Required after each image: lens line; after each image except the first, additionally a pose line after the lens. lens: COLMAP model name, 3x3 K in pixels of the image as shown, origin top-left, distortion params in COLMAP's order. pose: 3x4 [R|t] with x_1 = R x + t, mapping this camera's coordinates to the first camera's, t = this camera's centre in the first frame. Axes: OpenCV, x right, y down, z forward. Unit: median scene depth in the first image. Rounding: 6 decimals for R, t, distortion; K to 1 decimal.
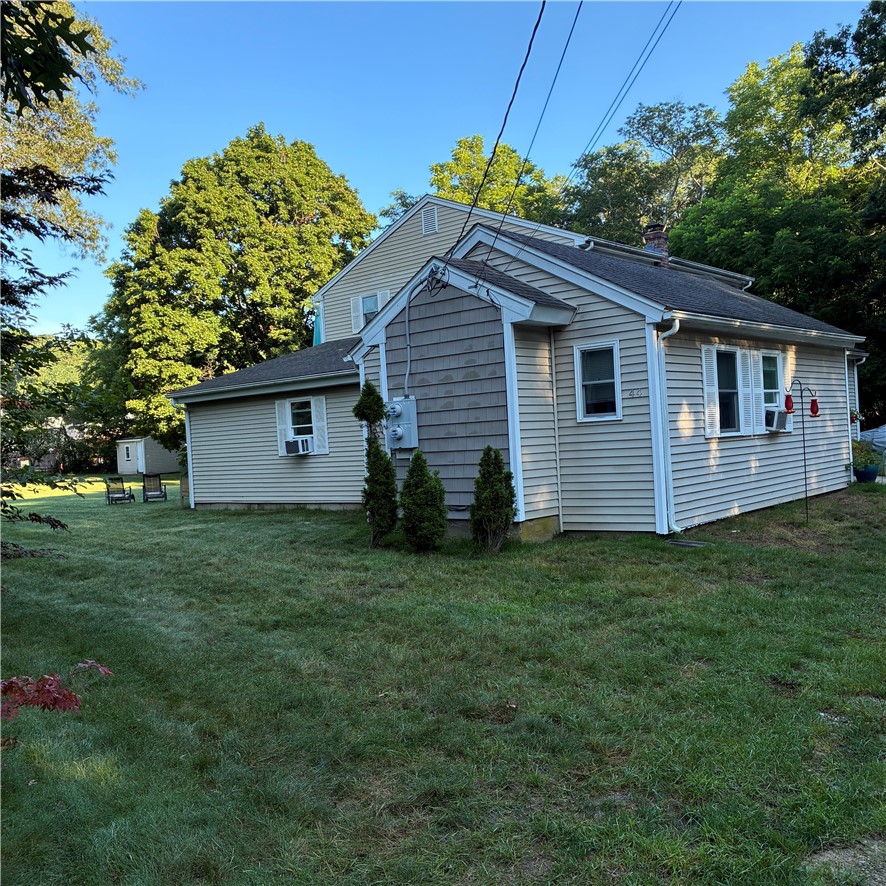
lens RADIAL K [[880.6, 0, 440.7], [0, 880.6, 473.8], [0, 0, 1]] dist [0.003152, -0.001182]
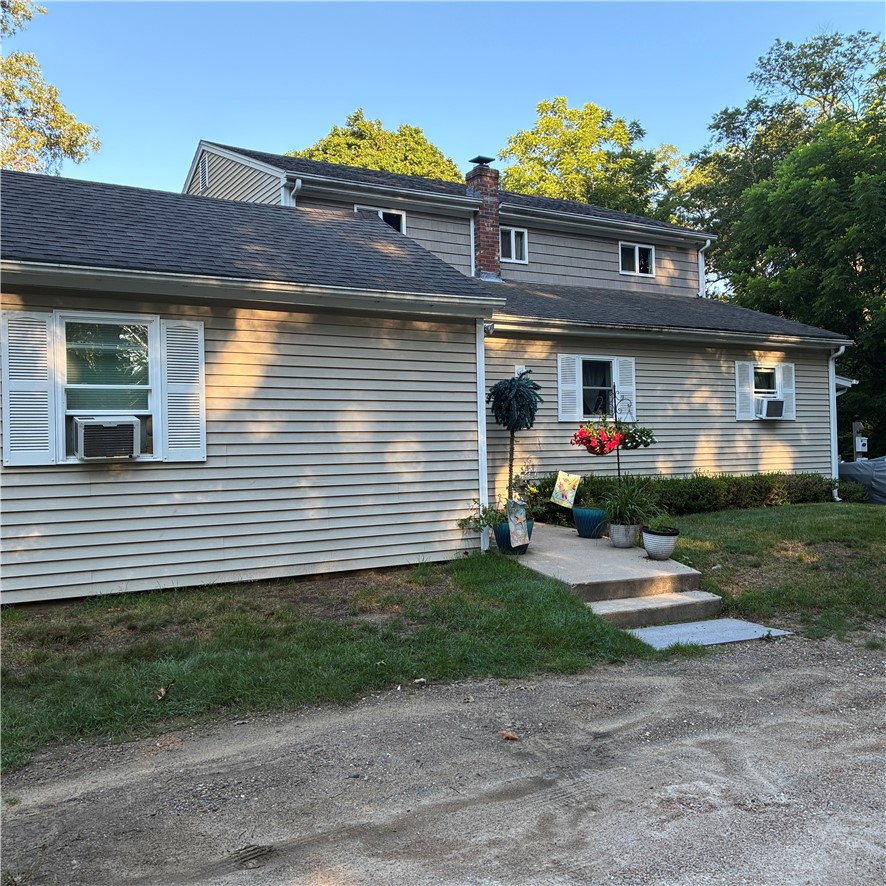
lens RADIAL K [[890.2, 0, 437.5], [0, 890.2, 447.8], [0, 0, 1]] dist [0.027086, -0.000484]
pose [[0.950034, 0.031338, -0.310569, 0.190473], [-0.042535, 0.998664, -0.029345, -0.012594], [0.309235, 0.041089, 0.950098, 0.138203]]
